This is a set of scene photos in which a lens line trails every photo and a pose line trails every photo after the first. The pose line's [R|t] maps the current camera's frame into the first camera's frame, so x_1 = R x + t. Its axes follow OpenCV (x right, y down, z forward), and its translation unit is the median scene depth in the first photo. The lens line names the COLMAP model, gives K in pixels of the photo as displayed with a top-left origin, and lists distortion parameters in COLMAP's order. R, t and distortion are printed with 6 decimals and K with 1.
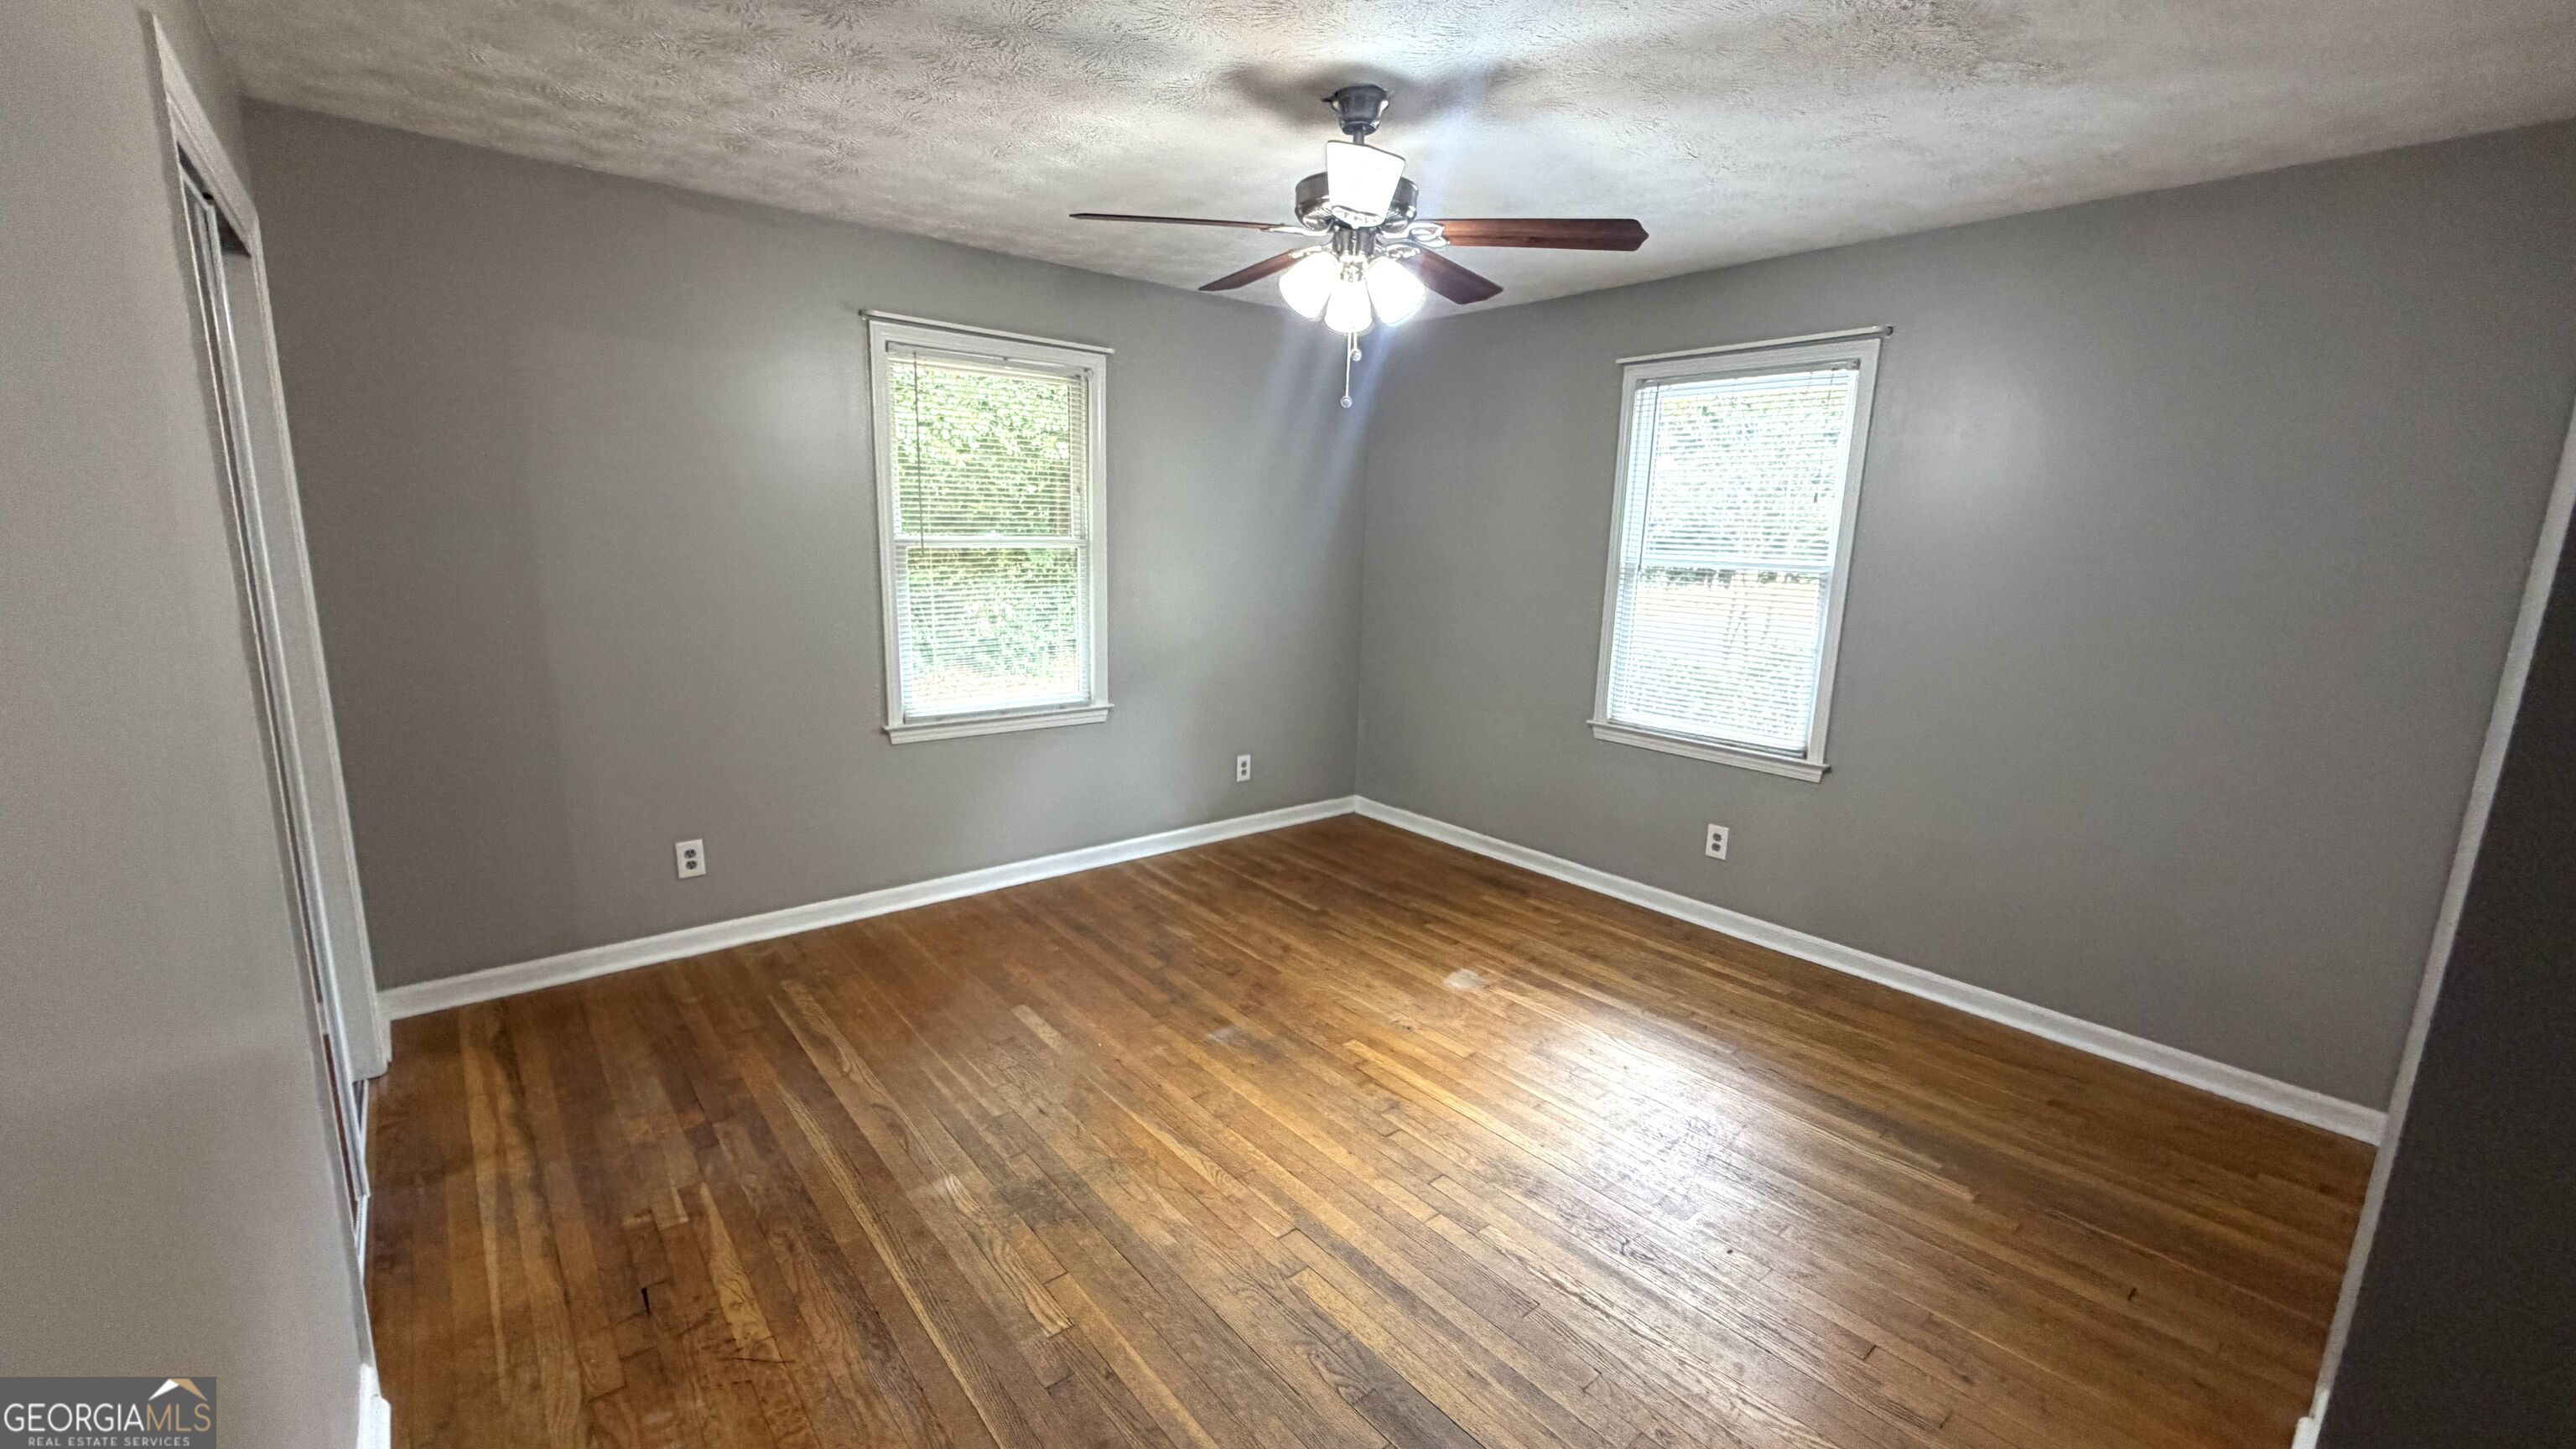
lens RADIAL K [[1025.6, 0, 1276.3], [0, 1025.6, 718.9], [0, 0, 1]] dist [-0.000740, 0.000504]
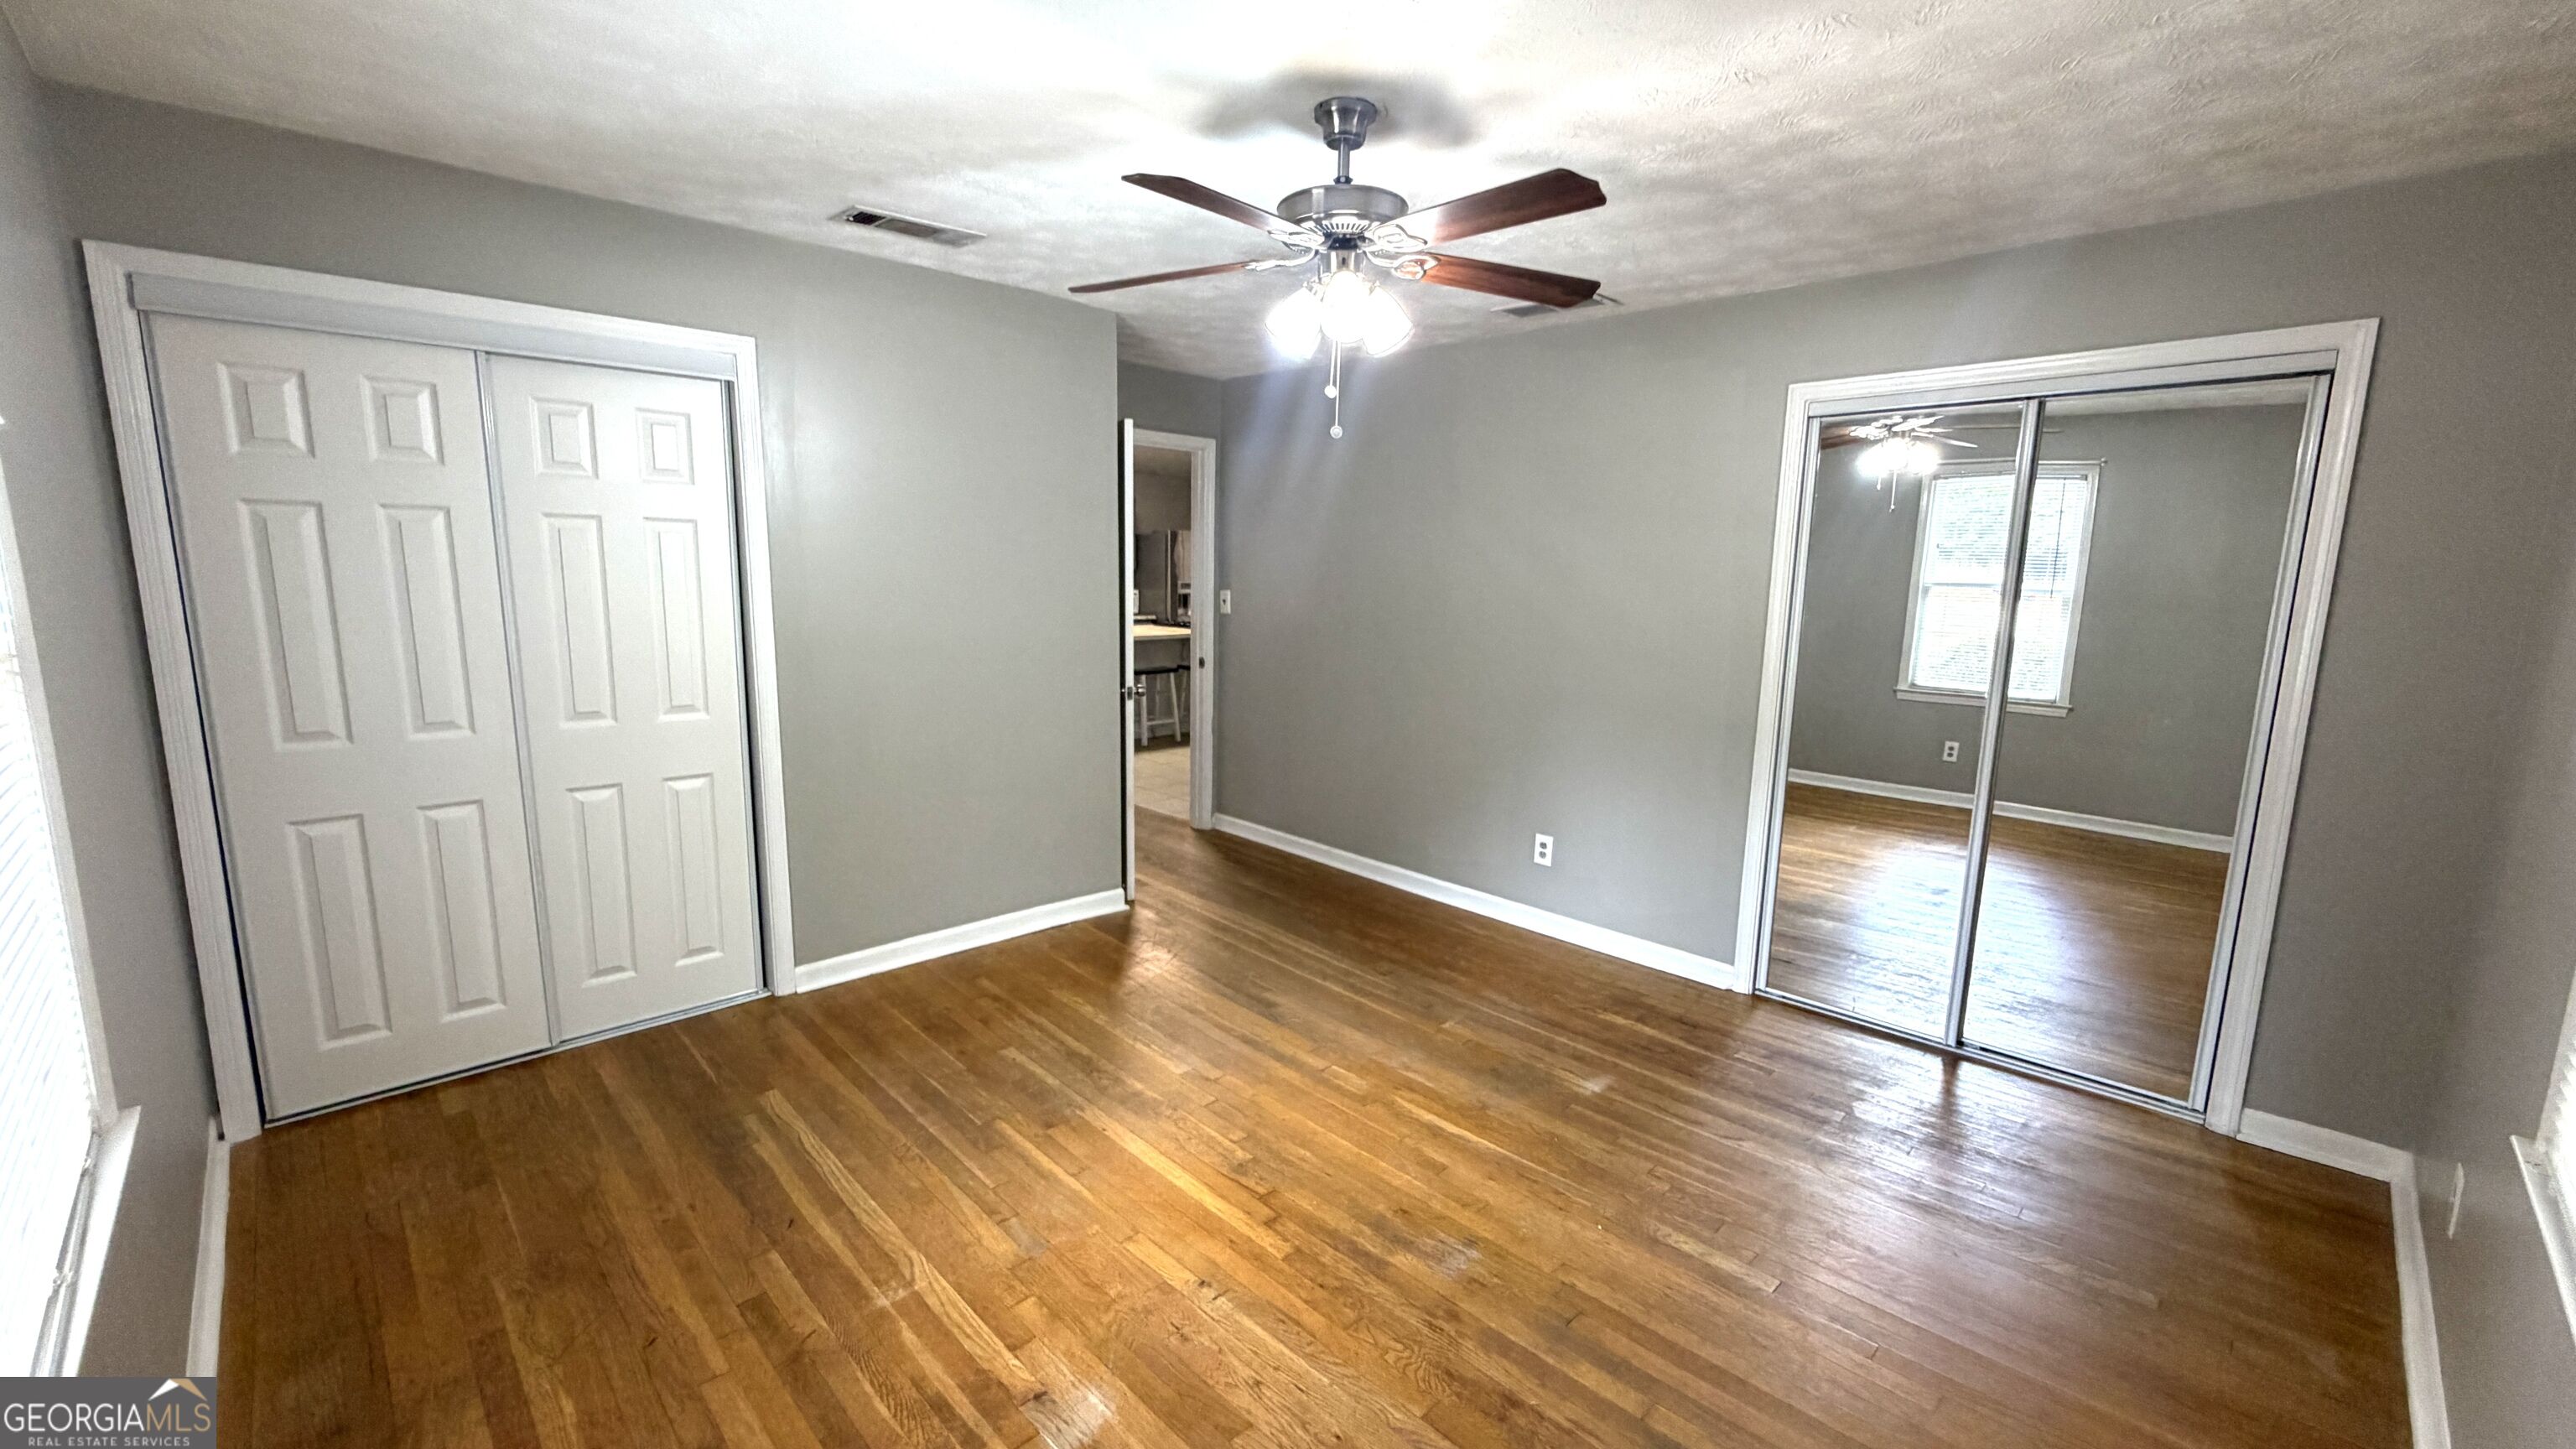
lens RADIAL K [[1025.6, 0, 1273.8], [0, 1025.6, 723.8], [0, 0, 1]] dist [-0.000740, 0.000504]
pose [[-0.995880, -0.035938, -0.083255, 0.187445], [-0.062236, 0.938619, 0.339295, -0.352473], [0.065952, 0.343078, -0.936989, 1.864188]]
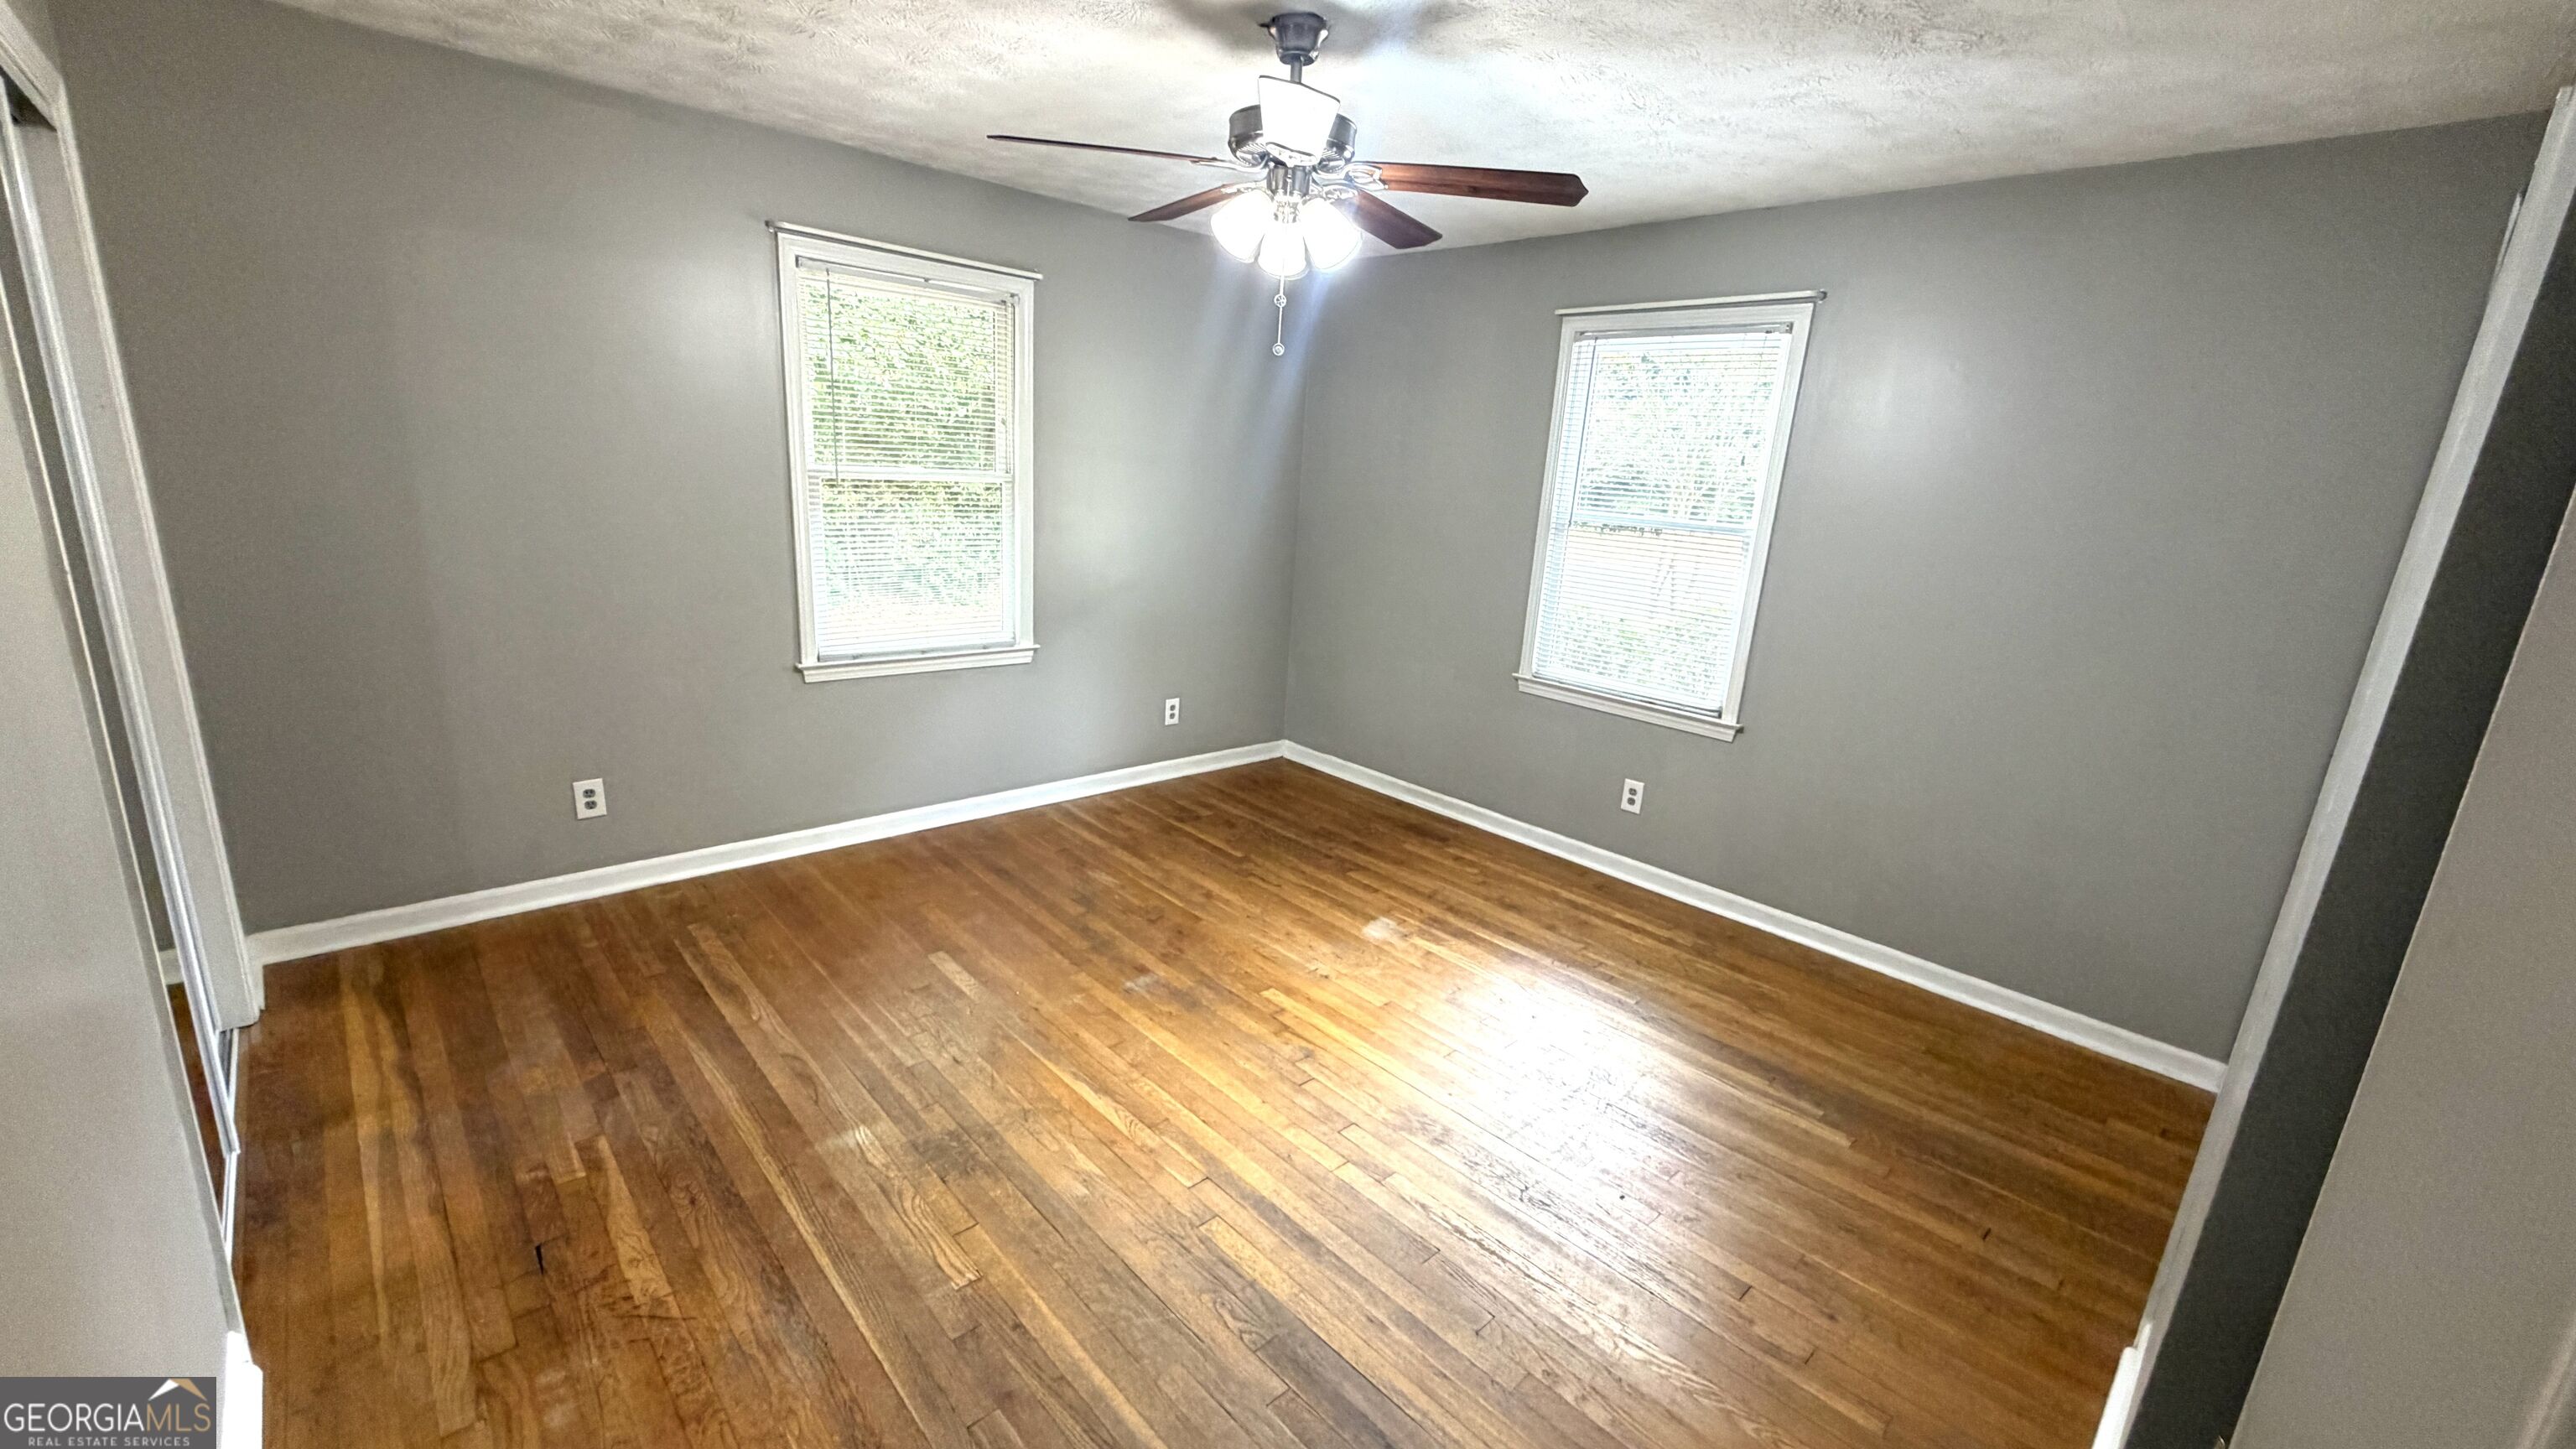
lens RADIAL K [[1025.6, 0, 1273.9], [0, 1025.6, 721.5], [0, 0, 1]] dist [-0.000740, 0.000504]
pose [[0.997814, 0.020387, 0.062867, 0.009981], [-0.024372, 0.997697, 0.063291, -0.017180], [-0.061432, -0.064685, 0.996013, 0.009750]]
